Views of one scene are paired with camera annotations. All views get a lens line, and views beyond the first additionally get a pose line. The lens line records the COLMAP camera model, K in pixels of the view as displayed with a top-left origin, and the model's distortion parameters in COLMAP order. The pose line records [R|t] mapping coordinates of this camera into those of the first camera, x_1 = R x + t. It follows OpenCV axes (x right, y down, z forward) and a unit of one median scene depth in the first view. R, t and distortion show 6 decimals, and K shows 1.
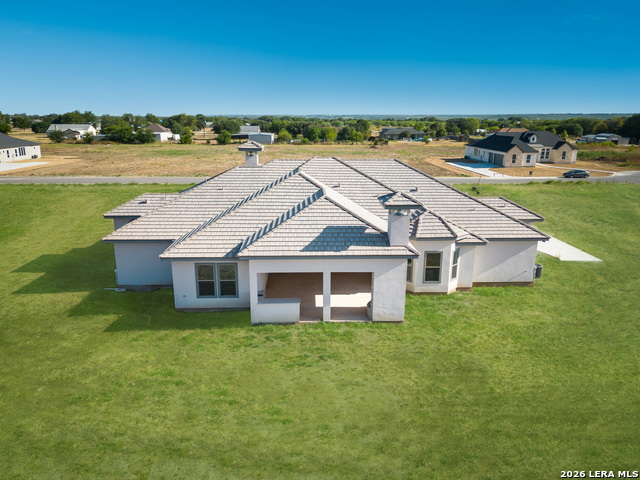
lens RADIAL K [[451.1, 0, 320.0], [0, 451.1, 240.0], [0, 0, 1]] dist [0.075800, -0.110931]
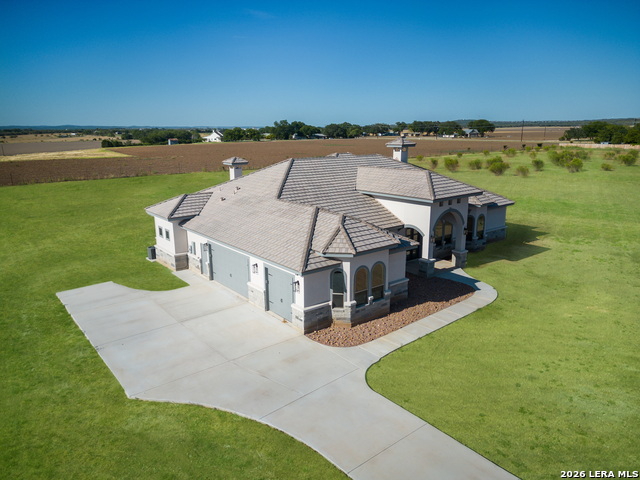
lens RADIAL K [[451.1, 0, 320.0], [0, 451.1, 240.0], [0, 0, 1]] dist [0.075800, -0.110931]
pose [[-0.808555, 0.142497, -0.570906, 0.252892], [-0.144909, 0.892132, 0.427904, -0.154171], [0.570299, 0.428714, -0.700688, 0.608562]]
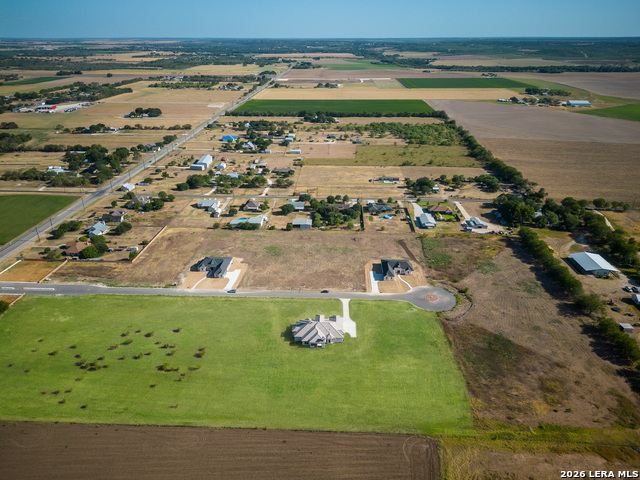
lens RADIAL K [[451.1, 0, 320.0], [0, 451.1, 240.0], [0, 0, 1]] dist [0.075800, -0.110931]
pose [[0.996506, 0.029239, -0.078237, 0.203017], [-0.016094, 0.986388, 0.163645, -0.981914], [0.081957, -0.161814, 0.983412, -2.187504]]
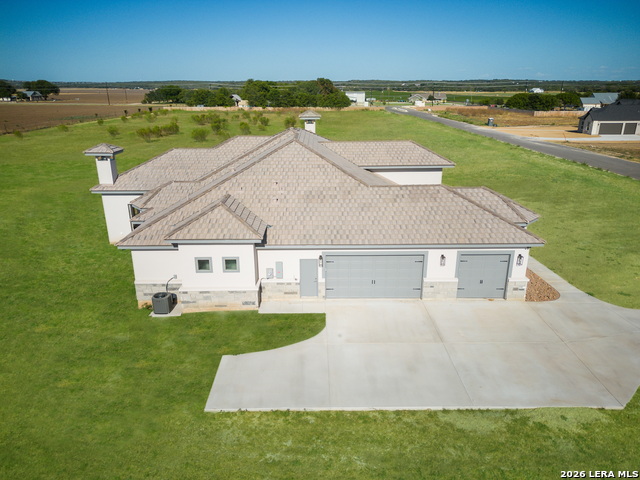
lens RADIAL K [[451.1, 0, 320.0], [0, 451.1, 240.0], [0, 0, 1]] dist [0.075800, -0.110931]
pose [[-0.031987, 0.311628, -0.949666, 0.354919], [-0.256331, 0.915816, 0.309154, -0.096110], [0.966060, 0.253317, 0.050586, 0.357561]]
